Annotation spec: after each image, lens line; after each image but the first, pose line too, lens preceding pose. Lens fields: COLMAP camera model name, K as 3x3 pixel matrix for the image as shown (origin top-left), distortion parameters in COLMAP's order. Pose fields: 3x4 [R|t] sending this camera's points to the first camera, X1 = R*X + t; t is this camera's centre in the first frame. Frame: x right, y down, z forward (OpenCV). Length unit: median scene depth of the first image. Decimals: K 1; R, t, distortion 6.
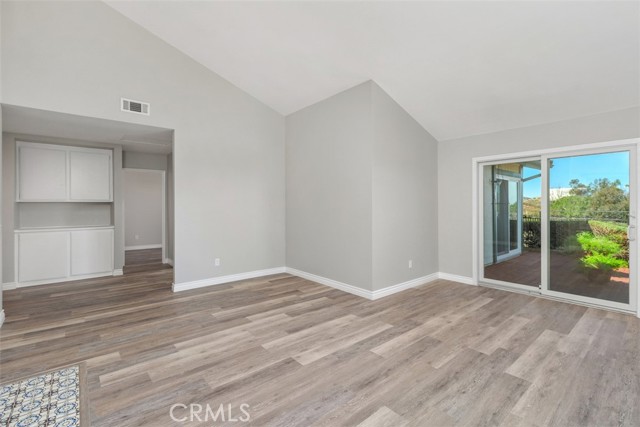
lens RADIAL K [[293.1, 0, 321.8], [0, 293.1, 209.9], [0, 0, 1]] dist [0.005018, -0.001824]
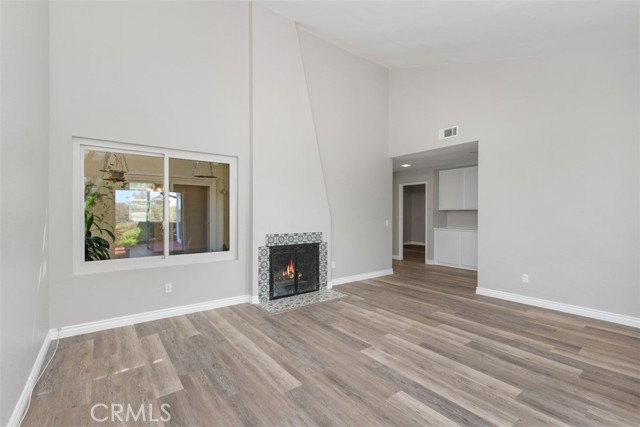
lens RADIAL K [[293.1, 0, 314.8], [0, 293.1, 213.7], [0, 0, 1]] dist [0.005018, -0.001824]
pose [[-0.075226, 0.003836, -0.997159, 0.918002], [-0.014902, 0.999877, 0.004971, -0.008261], [0.997055, 0.015234, -0.075160, 0.759131]]
